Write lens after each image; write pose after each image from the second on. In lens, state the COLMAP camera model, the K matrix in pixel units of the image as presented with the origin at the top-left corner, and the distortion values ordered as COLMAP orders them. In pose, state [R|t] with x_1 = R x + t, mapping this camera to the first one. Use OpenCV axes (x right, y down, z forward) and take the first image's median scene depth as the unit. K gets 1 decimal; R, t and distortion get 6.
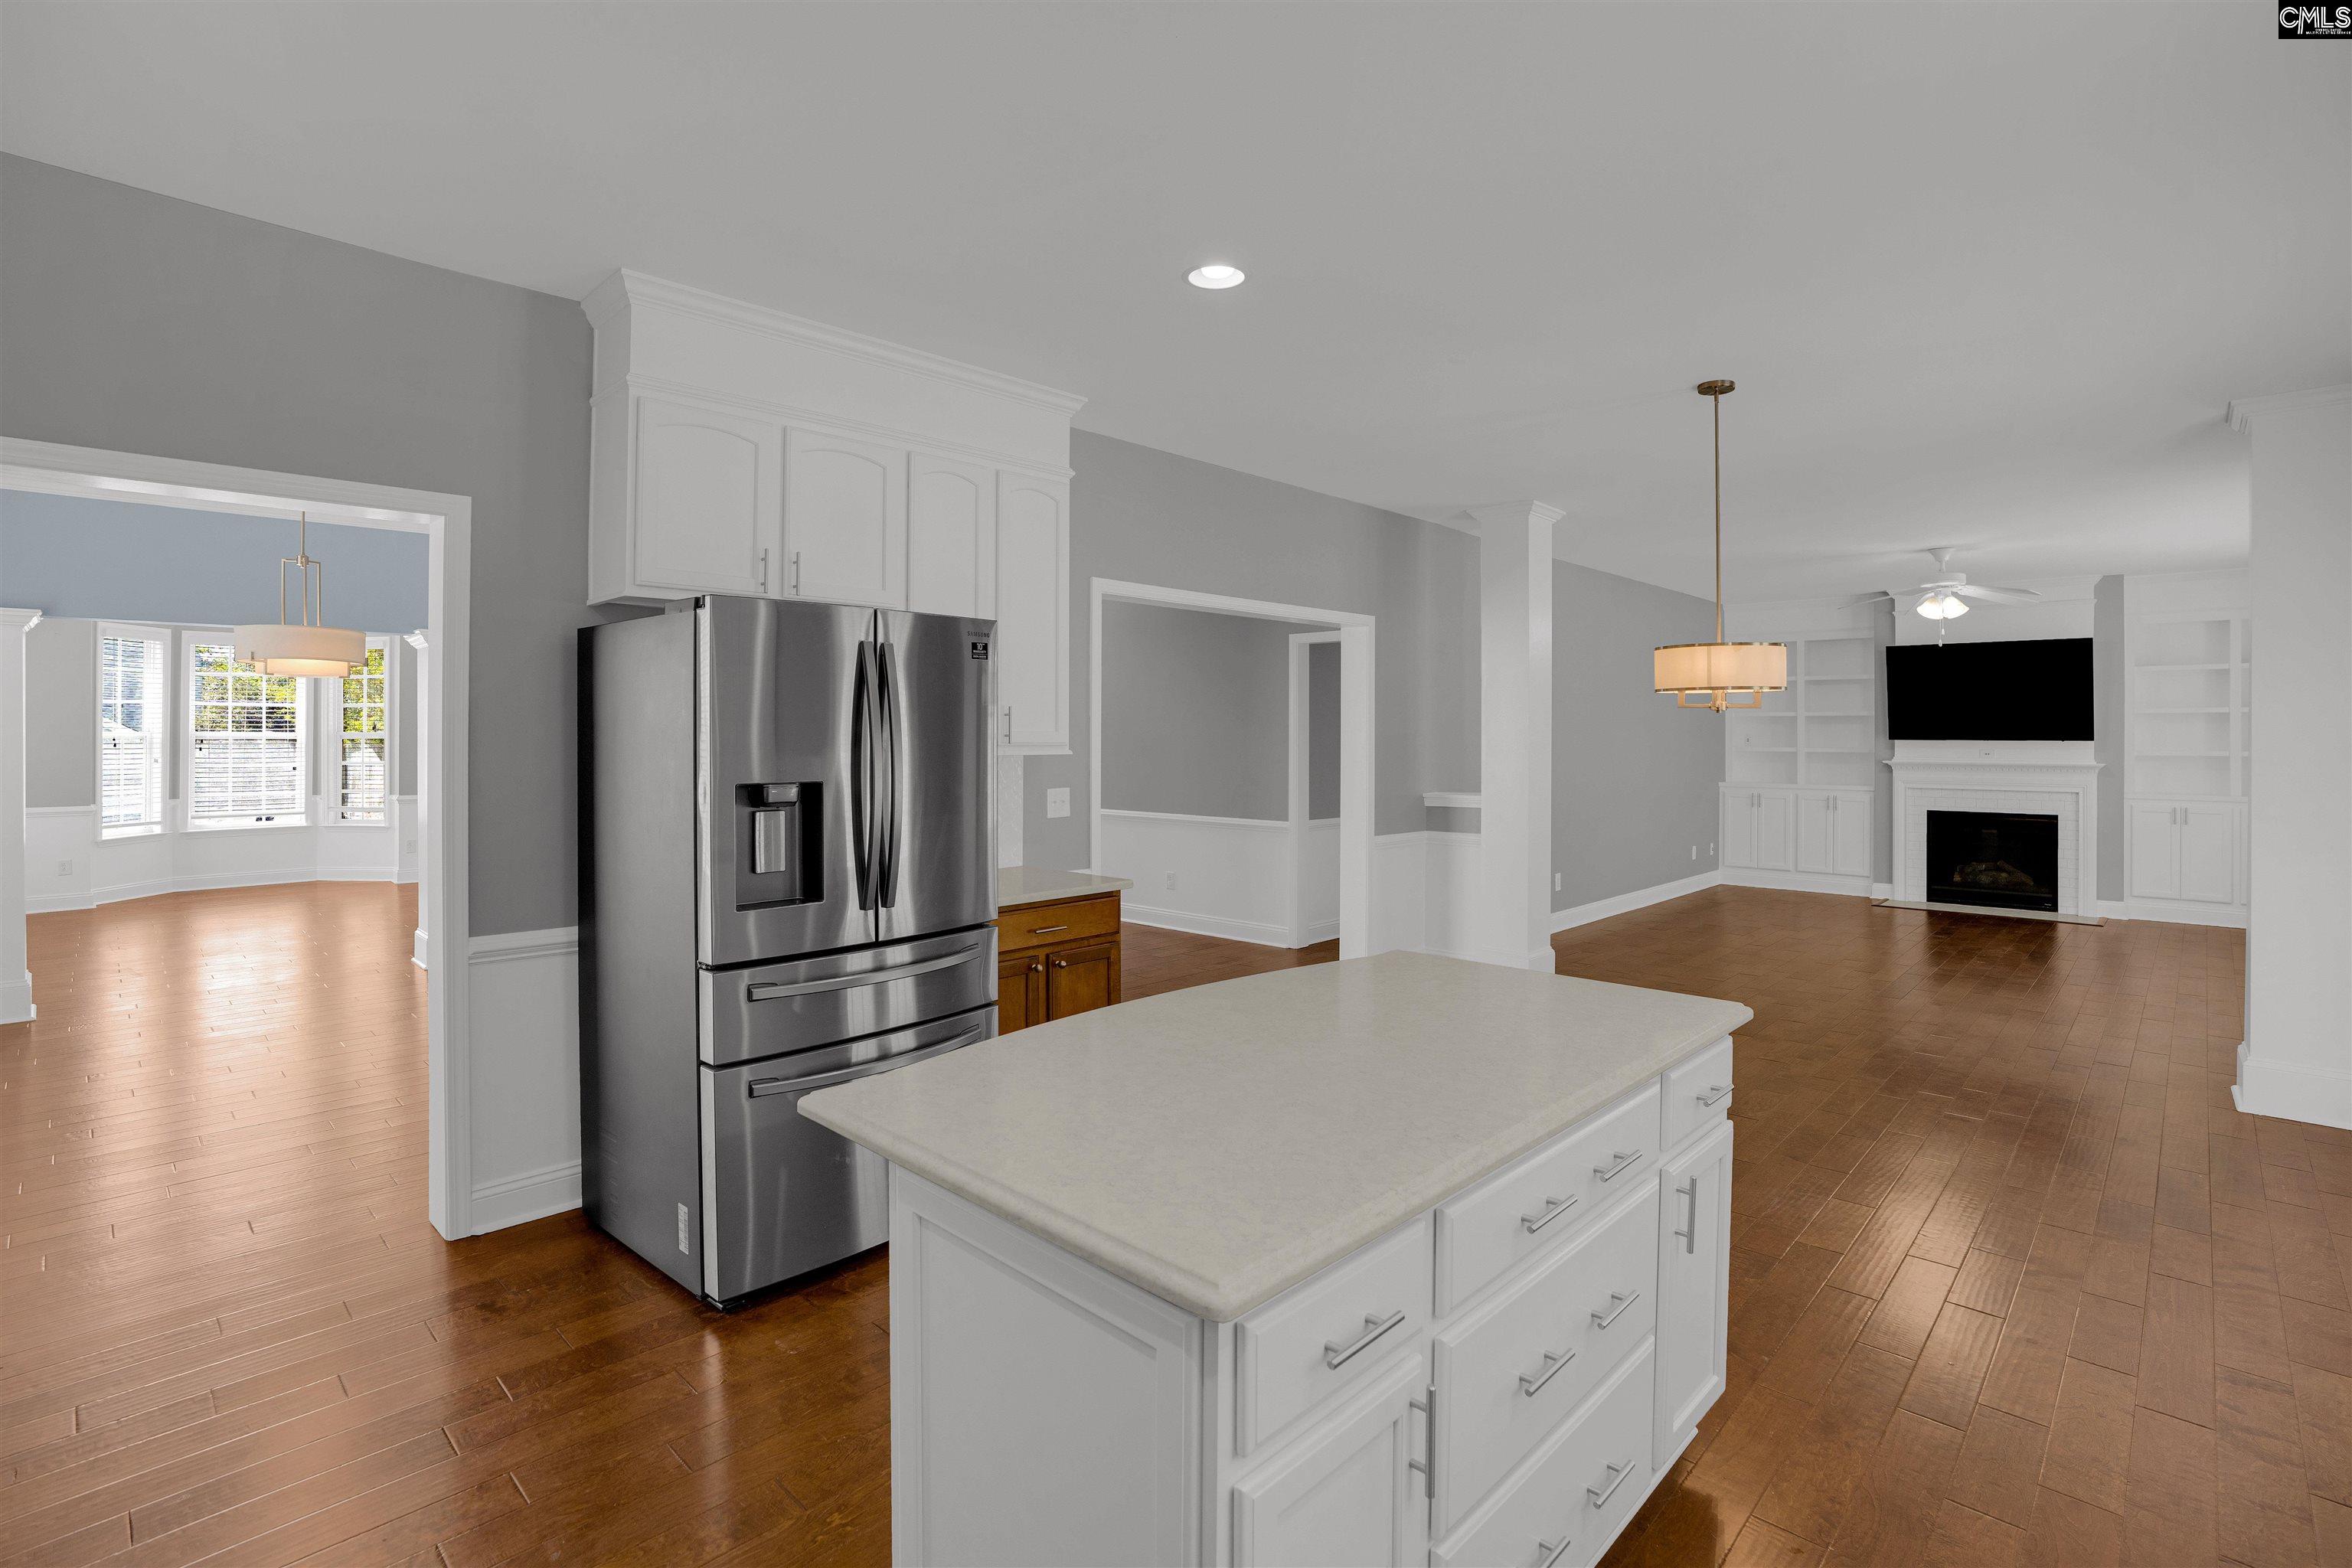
lens RADIAL K [[1086.4, 0, 1191.1], [0, 1086.4, 735.8], [0, 0, 1]] dist [-0.032270, 0.005900]
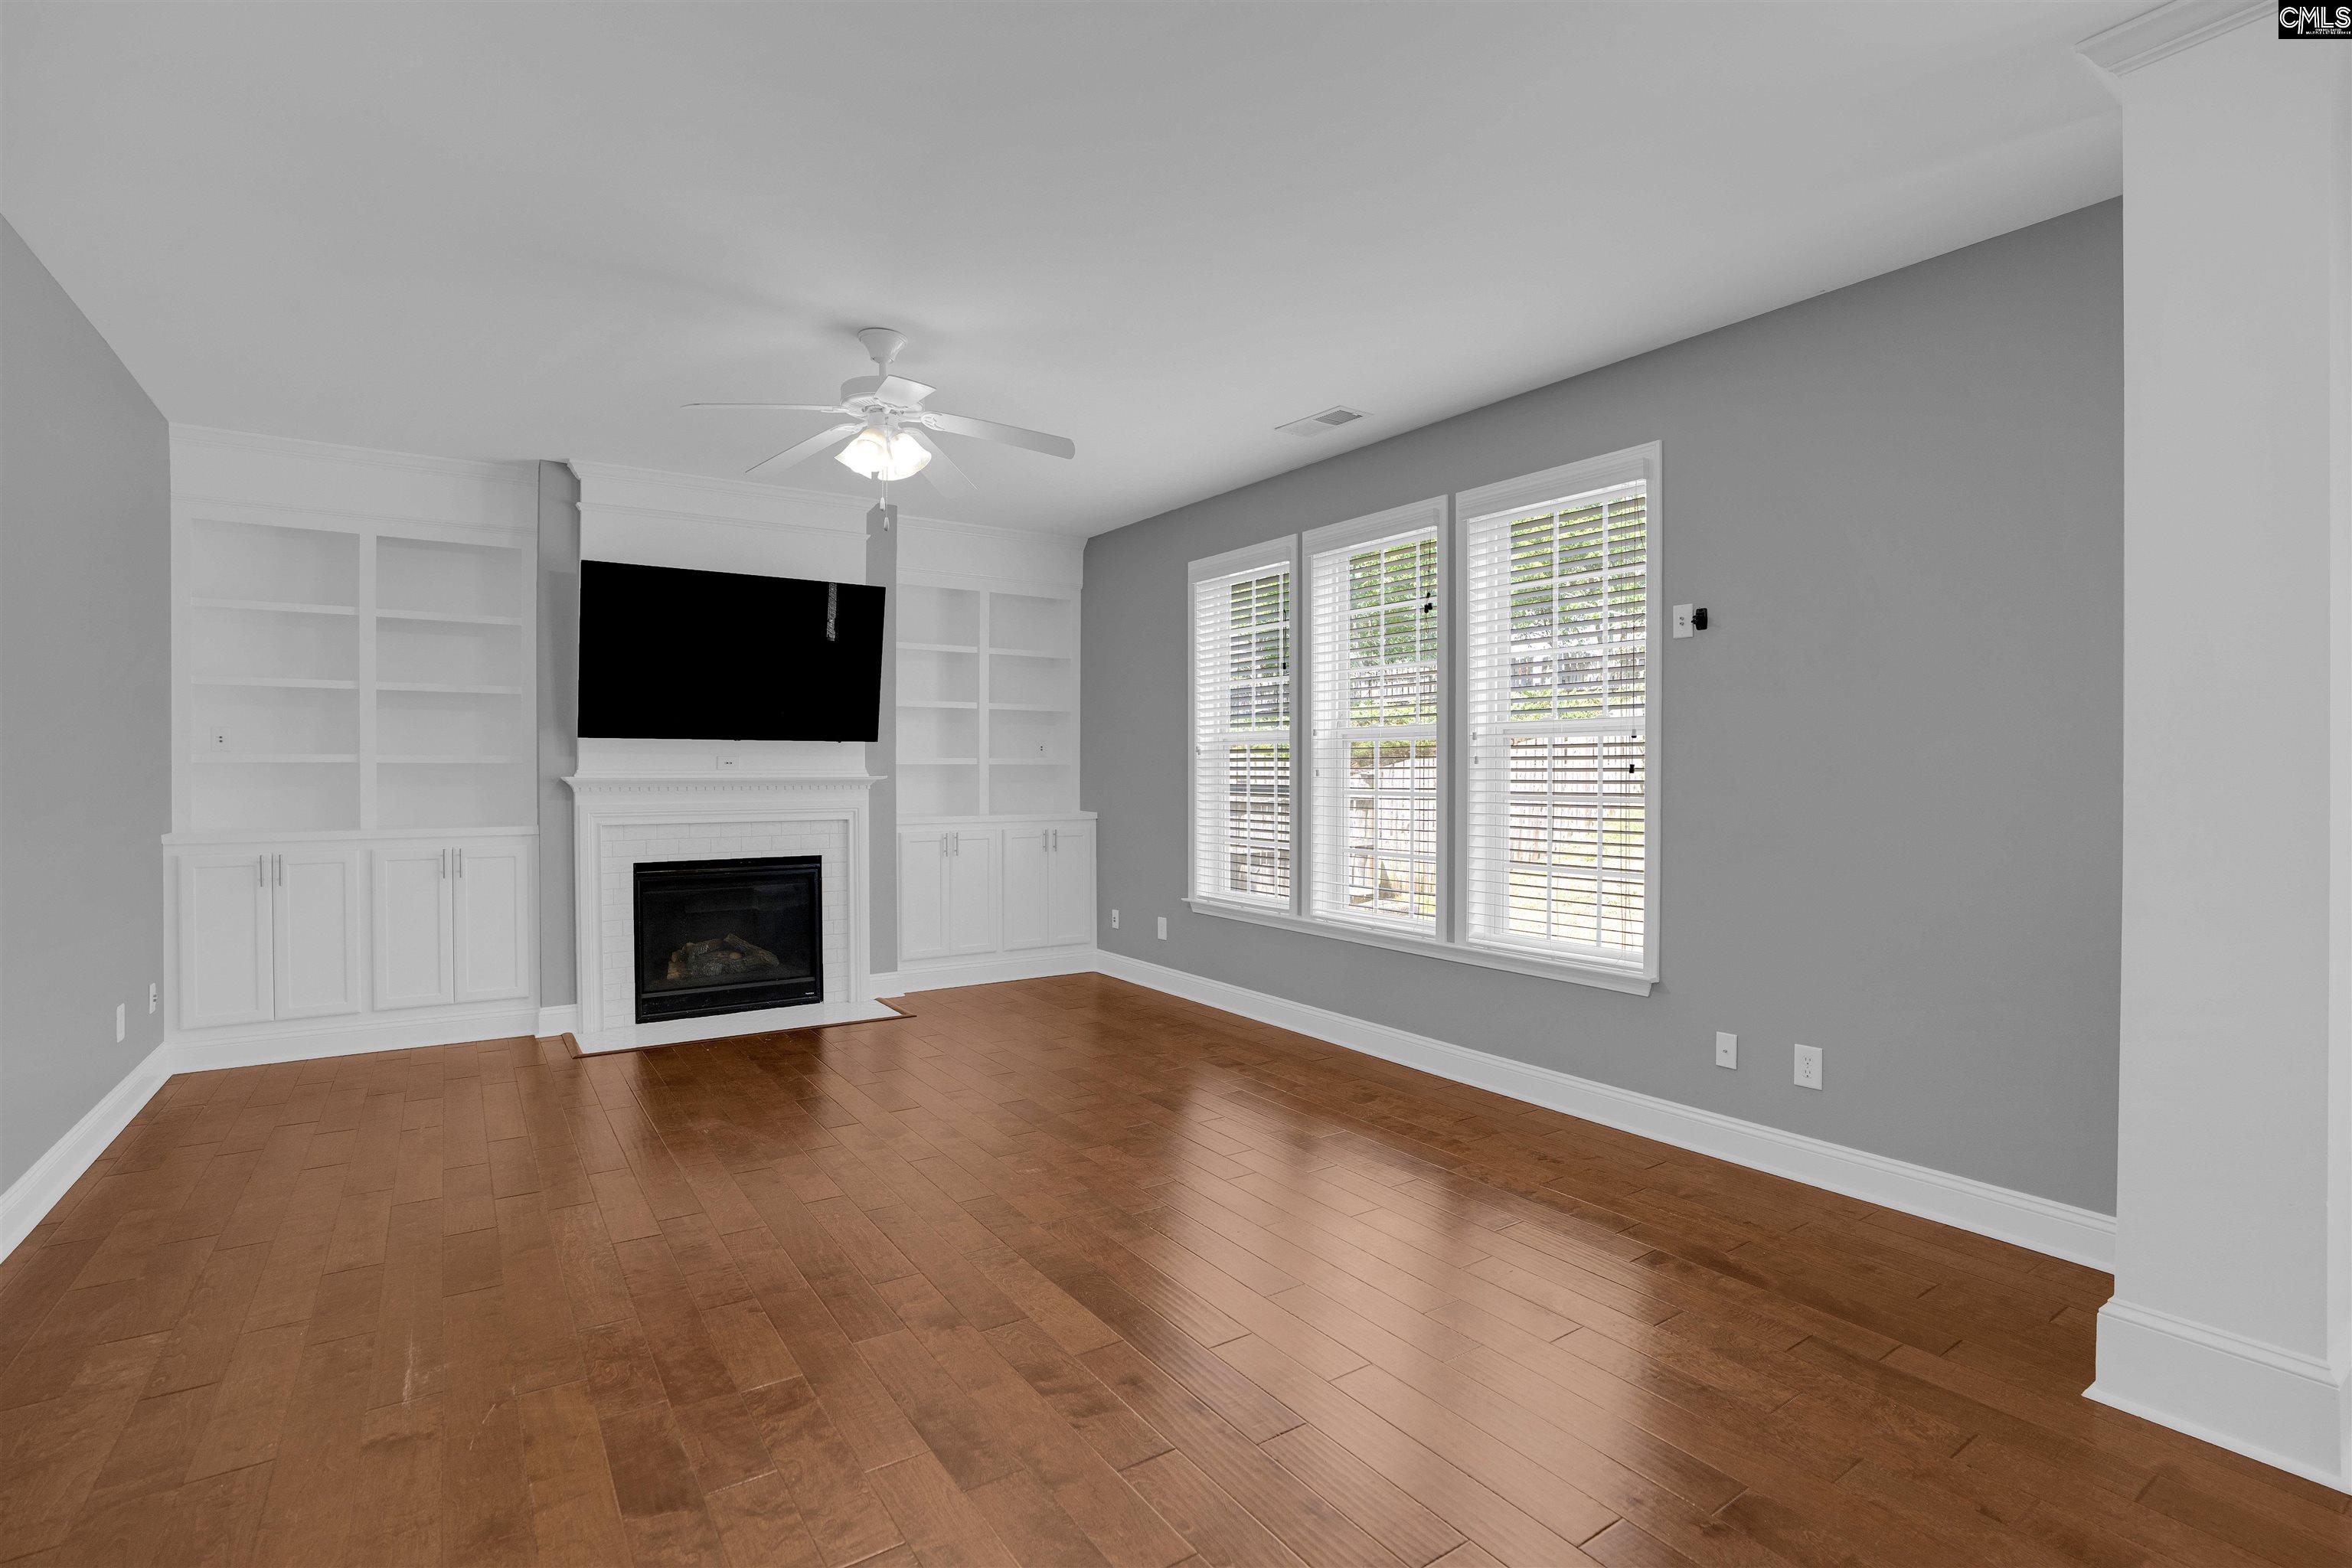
lens RADIAL K [[1086.4, 0, 1163.0], [0, 1086.4, 766.7], [0, 0, 1]] dist [-0.032270, 0.005900]
pose [[0.224606, 0.002389, 0.974447, 0.196494], [0.001040, 0.999996, -0.002692, 0.020471], [-0.974449, 0.001618, 0.224603, 0.602795]]
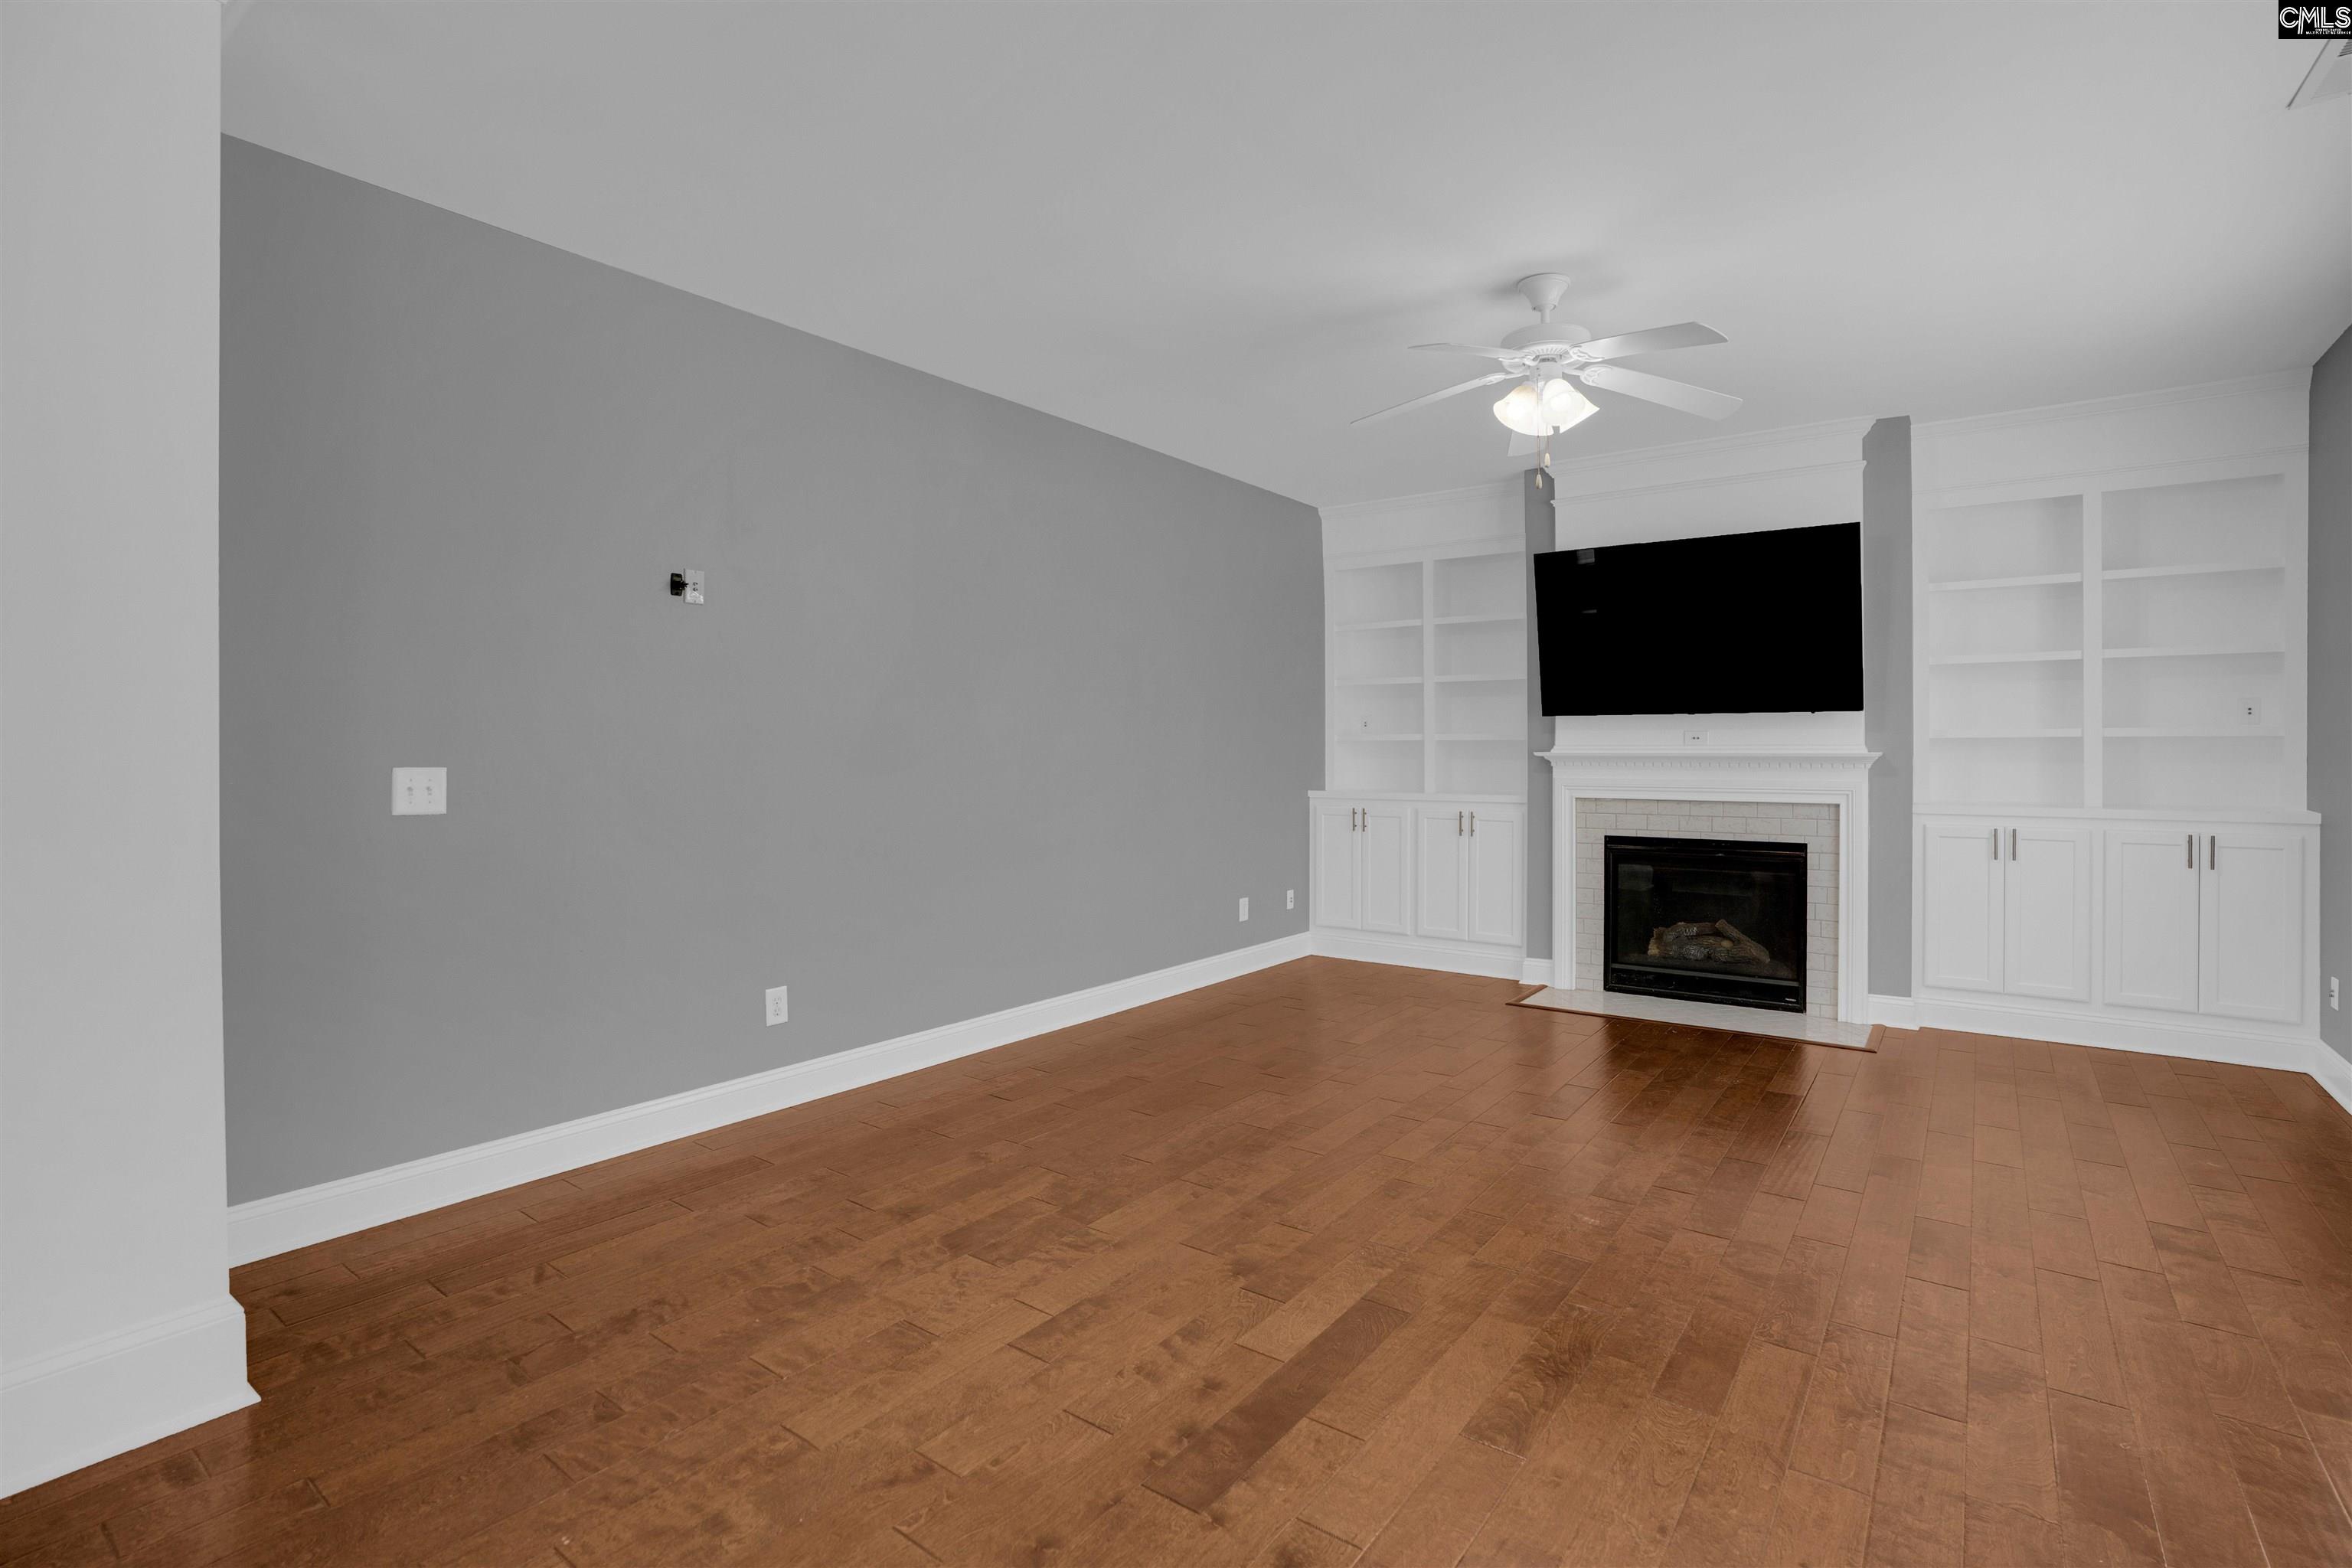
lens RADIAL K [[1086.4, 0, 1187.1], [0, 1086.4, 745.7], [0, 0, 1]] dist [-0.032270, 0.005900]
pose [[0.990254, -0.001873, 0.139261, 0.380624], [0.002347, 0.999992, -0.003239, 0.021859], [-0.139254, 0.003534, 0.990250, 0.447510]]
